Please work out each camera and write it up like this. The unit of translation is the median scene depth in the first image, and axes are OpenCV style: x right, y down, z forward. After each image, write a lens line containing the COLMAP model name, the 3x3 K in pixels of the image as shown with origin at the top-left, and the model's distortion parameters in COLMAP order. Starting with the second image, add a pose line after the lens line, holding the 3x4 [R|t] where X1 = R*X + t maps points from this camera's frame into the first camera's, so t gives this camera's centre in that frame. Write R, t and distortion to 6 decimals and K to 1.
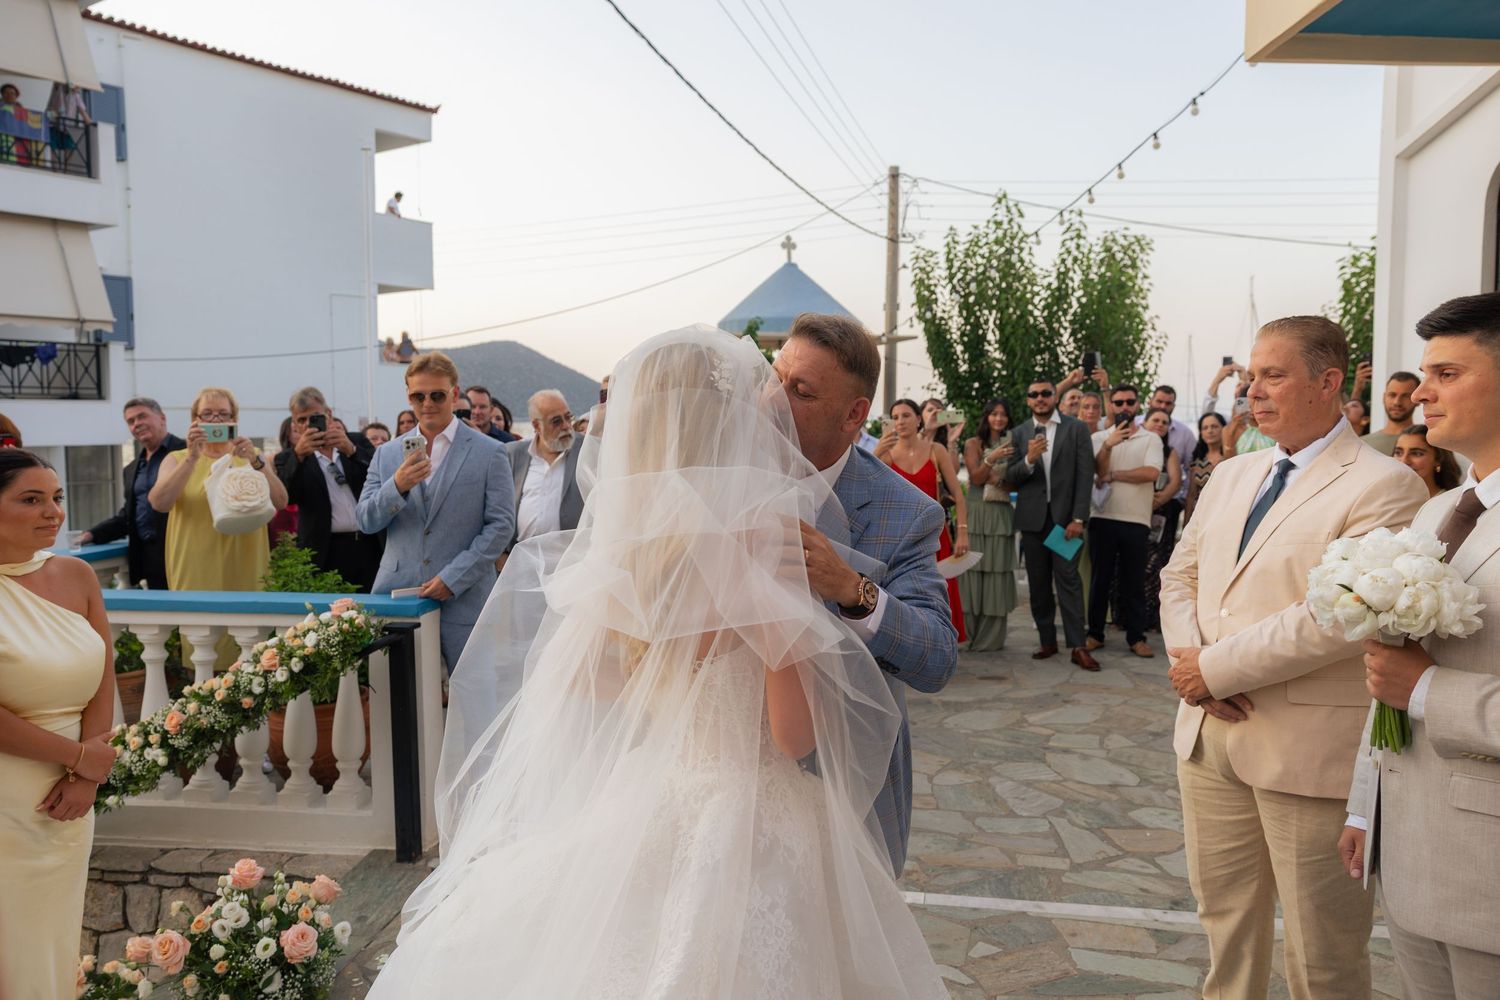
lens RADIAL K [[1251.6, 0, 740.0], [0, 1251.6, 497.9], [0, 0, 1]] dist [-0.010720, -0.003541]
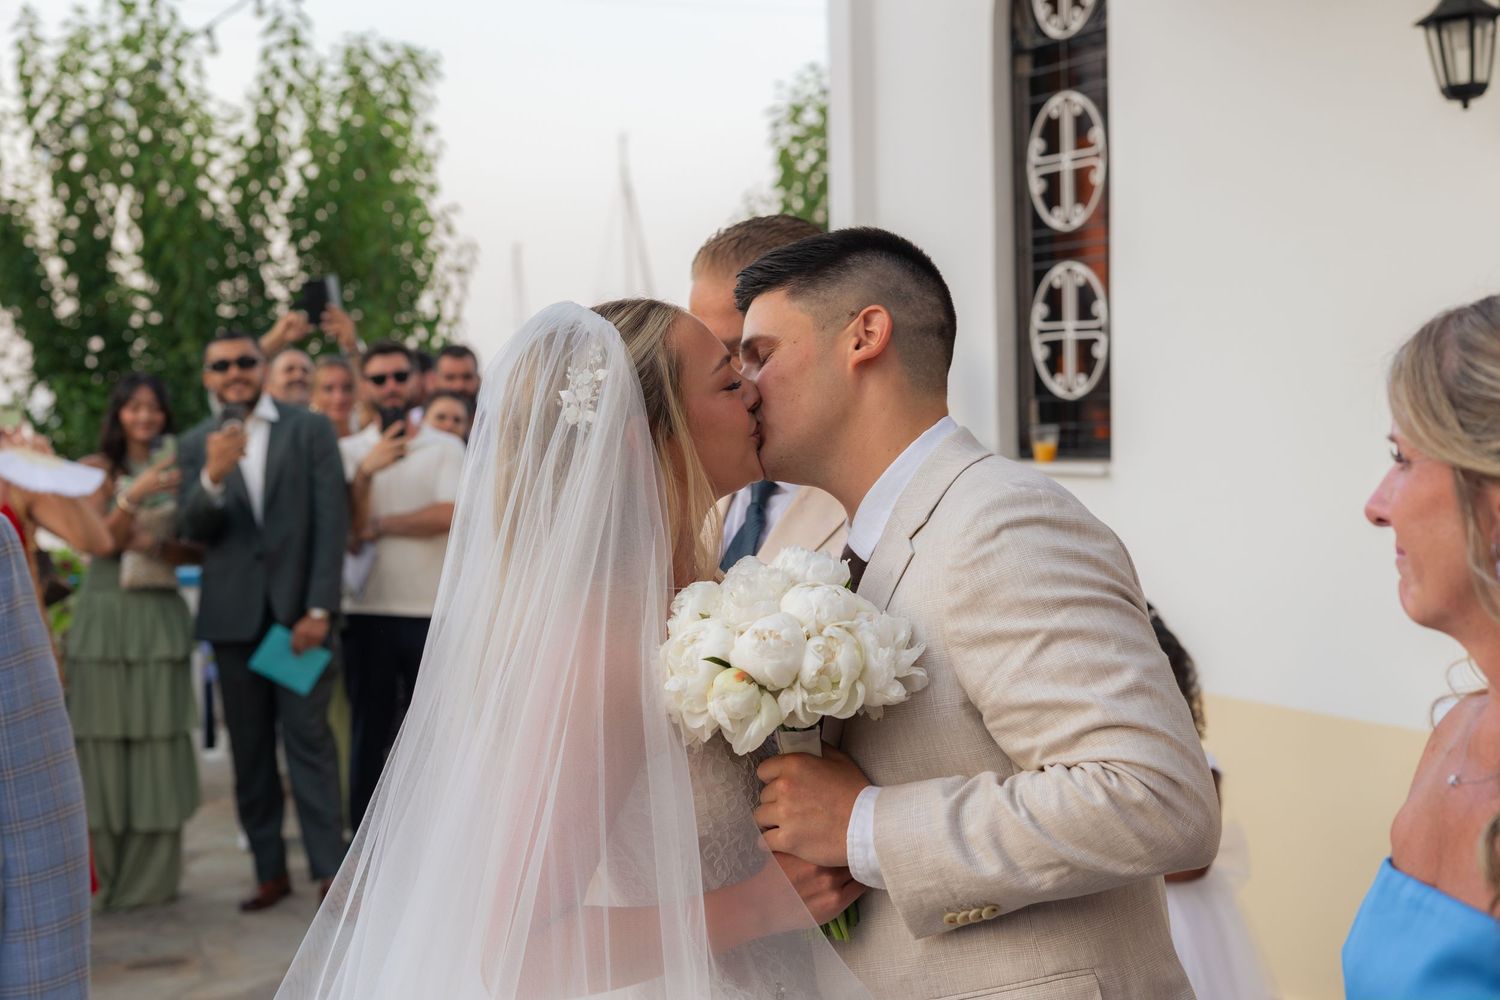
lens RADIAL K [[2214.9, 0, 743.5], [0, 2214.9, 504.0], [0, 0, 1]] dist [0.018688, 0.000000]
pose [[0.892432, -0.038079, 0.449573, 0.028325], [0.045868, 0.998927, -0.006441, -0.013473], [-0.448845, 0.026369, 0.893220, 0.144248]]
